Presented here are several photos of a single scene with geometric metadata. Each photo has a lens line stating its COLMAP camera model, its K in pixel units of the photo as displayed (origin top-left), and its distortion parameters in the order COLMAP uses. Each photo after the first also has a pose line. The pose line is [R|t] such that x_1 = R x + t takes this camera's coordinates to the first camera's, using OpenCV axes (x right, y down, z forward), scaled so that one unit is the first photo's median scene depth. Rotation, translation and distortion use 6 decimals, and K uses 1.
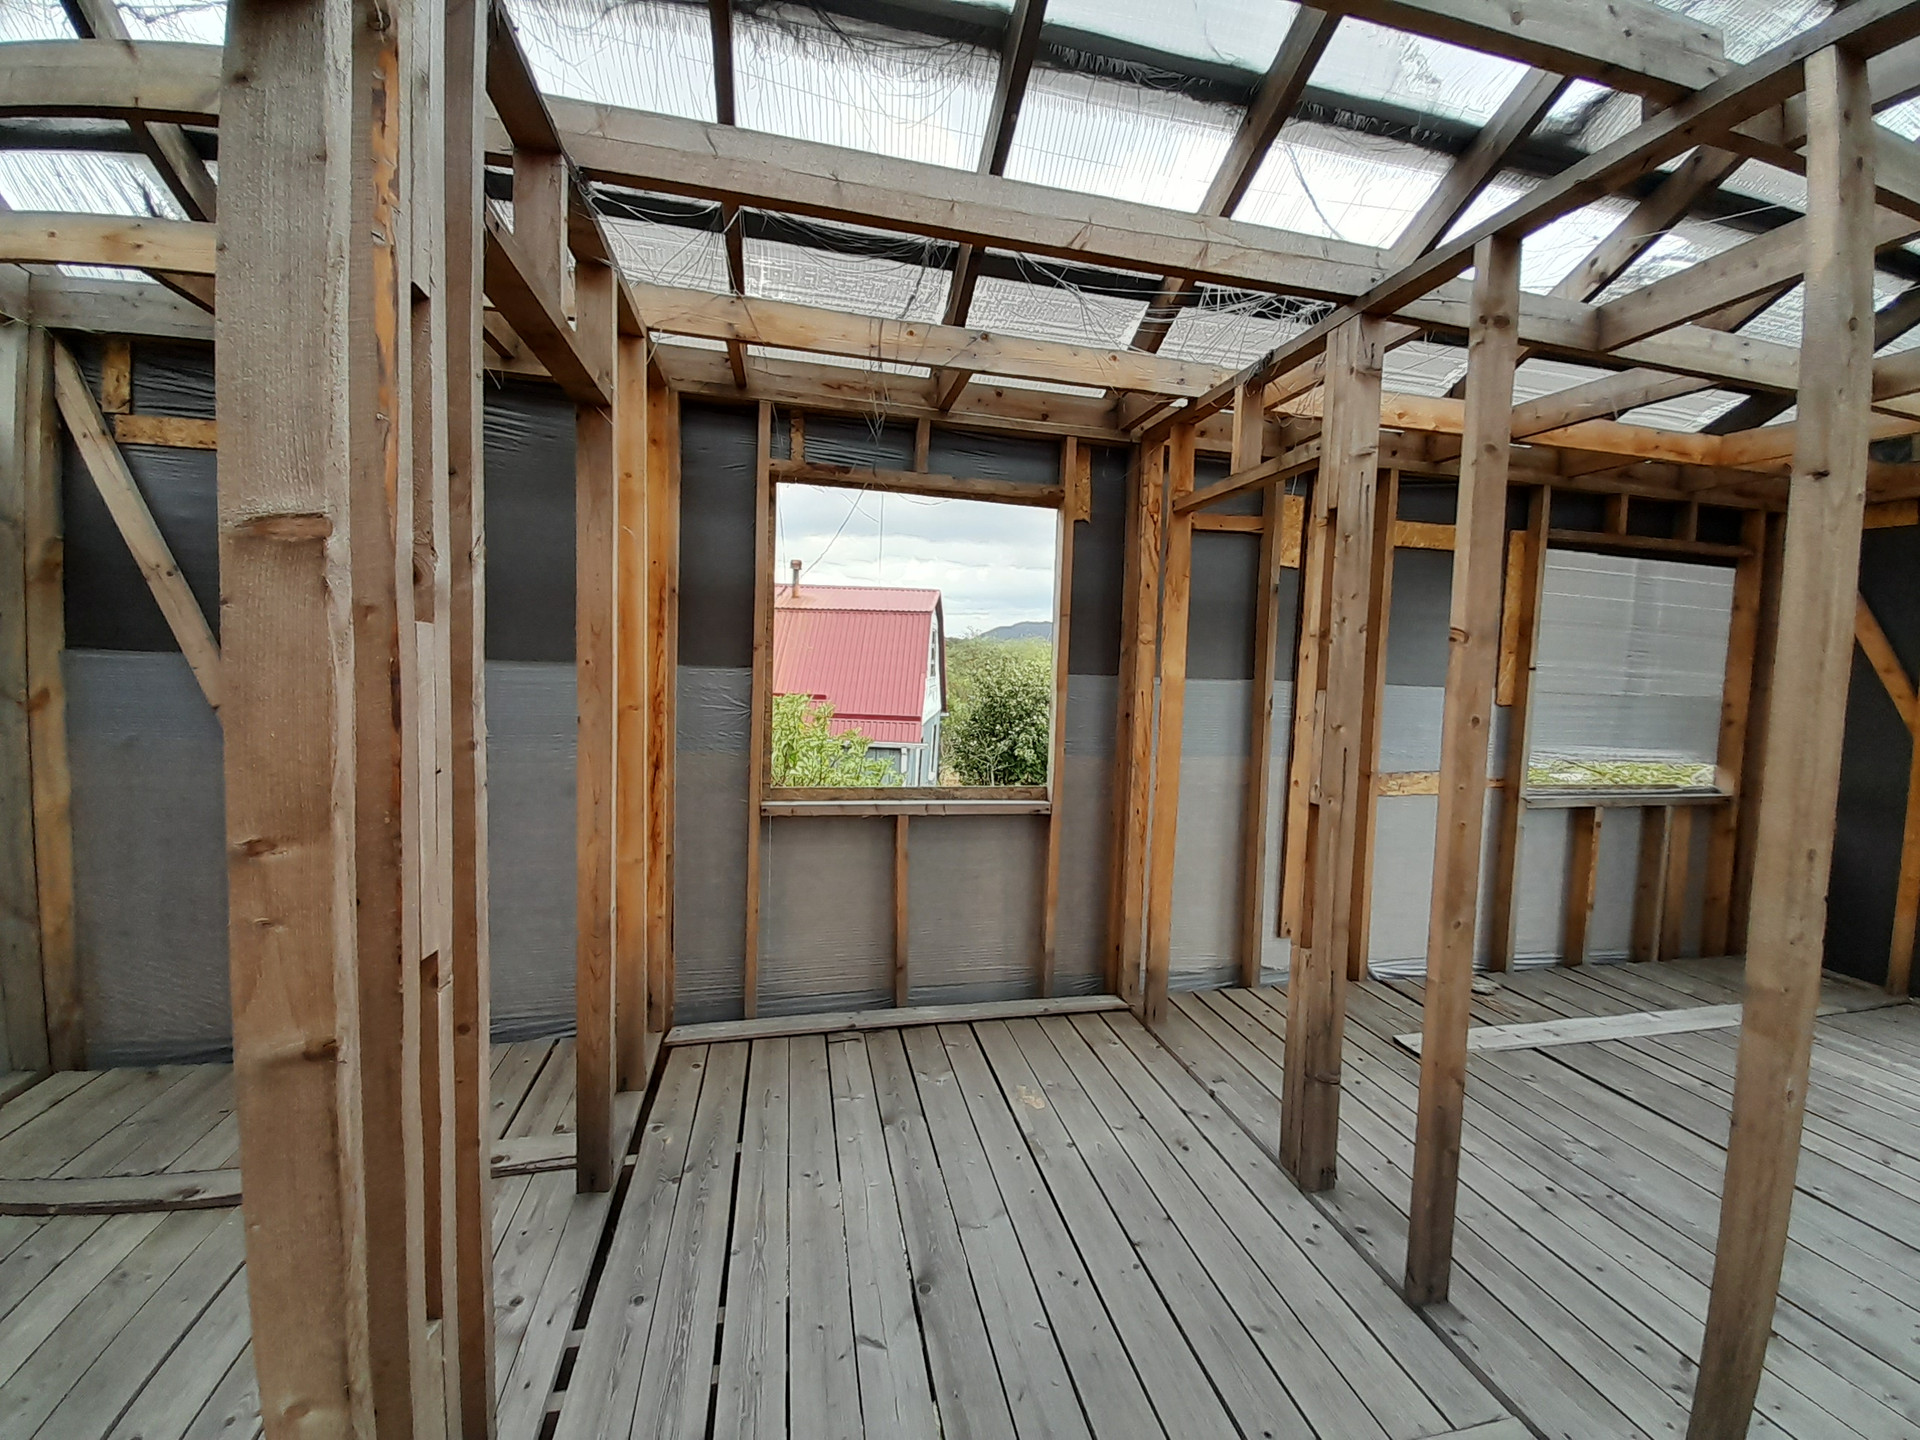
lens RADIAL K [[756.1, 0, 965.3], [0, 756.1, 708.7], [0, 0, 1]] dist [0.014385, -0.010173]
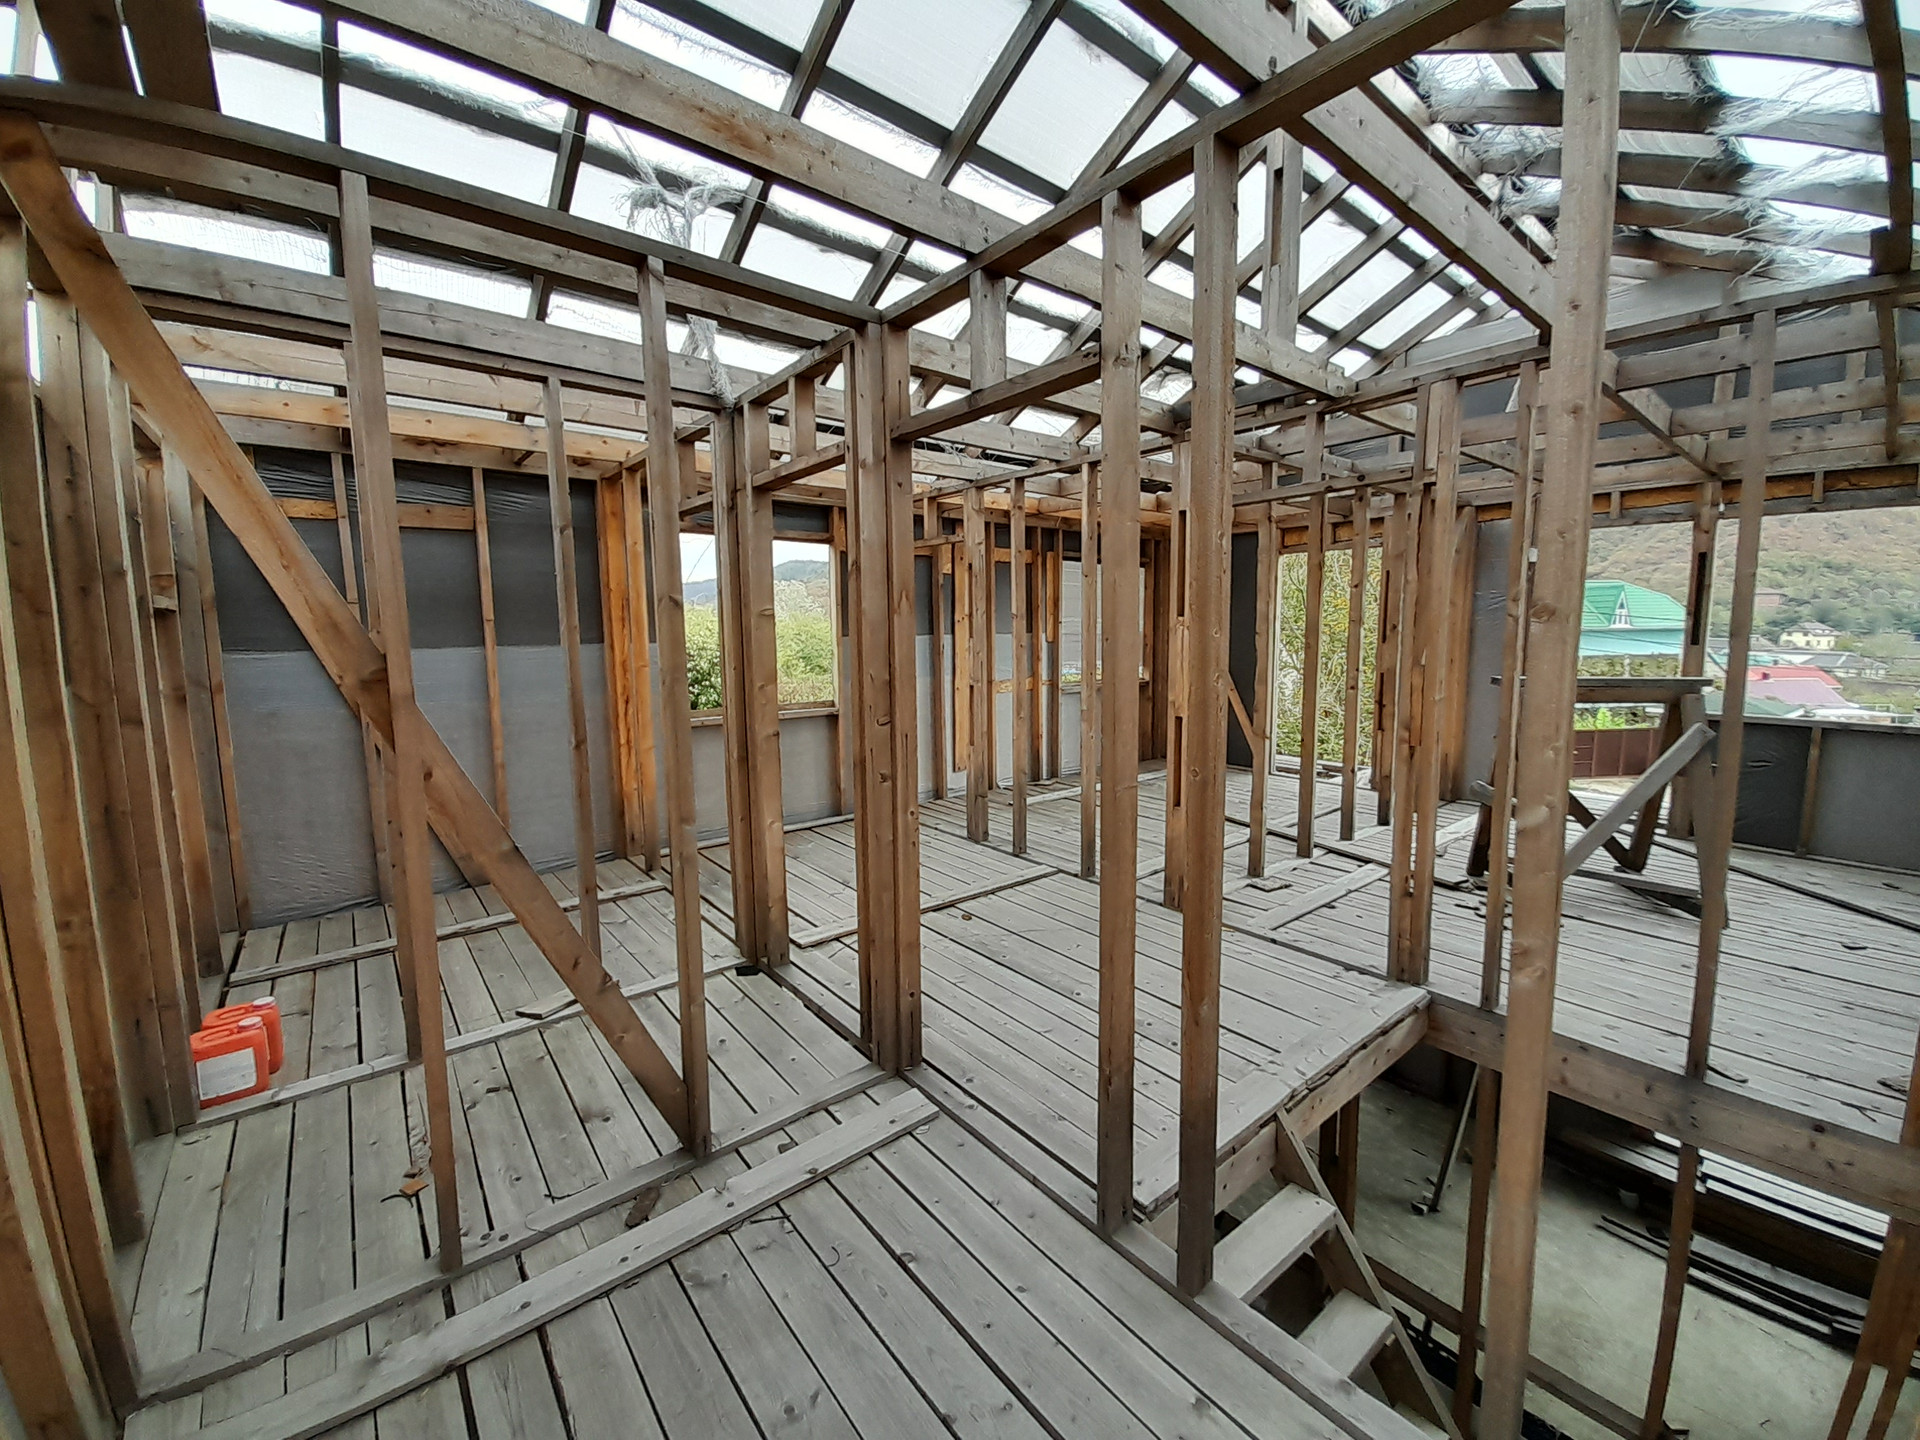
lens RADIAL K [[756.1, 0, 961.2], [0, 756.1, 708.3], [0, 0, 1]] dist [0.014385, -0.010173]
pose [[0.898305, -0.090055, 0.430045, -0.517210], [0.066682, 0.995375, 0.069150, 0.023906], [-0.434283, -0.033441, 0.900156, -0.980750]]
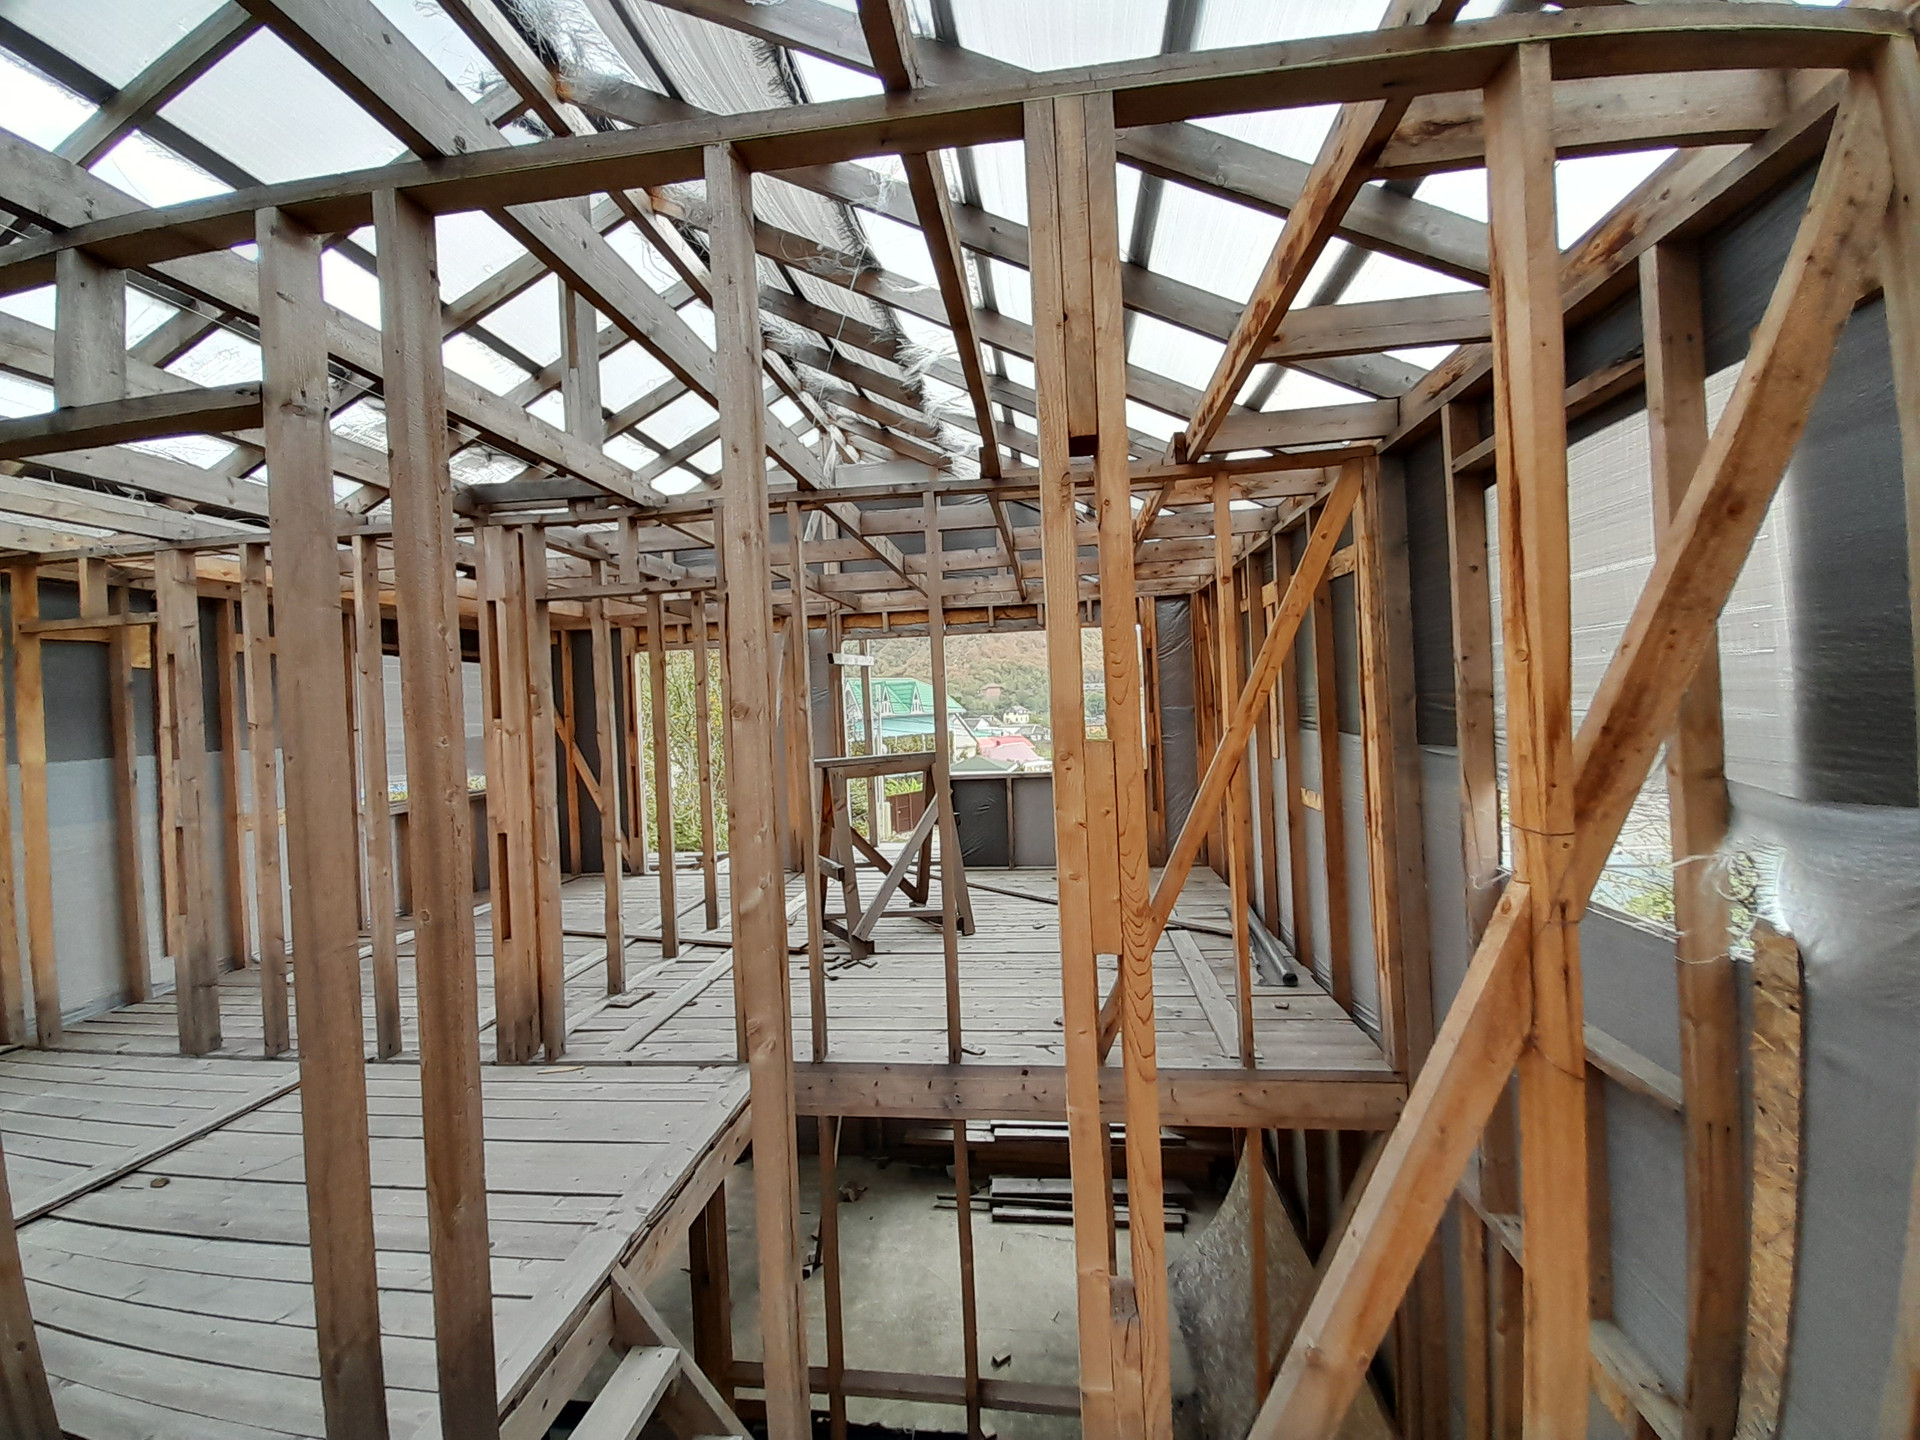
lens RADIAL K [[756.1, 0, 960.4], [0, 756.1, 706.1], [0, 0, 1]] dist [0.014385, -0.010173]
pose [[0.343403, -0.051508, 0.937775, -0.427174], [0.113202, 0.993485, 0.013115, 0.027837], [-0.932341, 0.101654, 0.346997, -1.029118]]
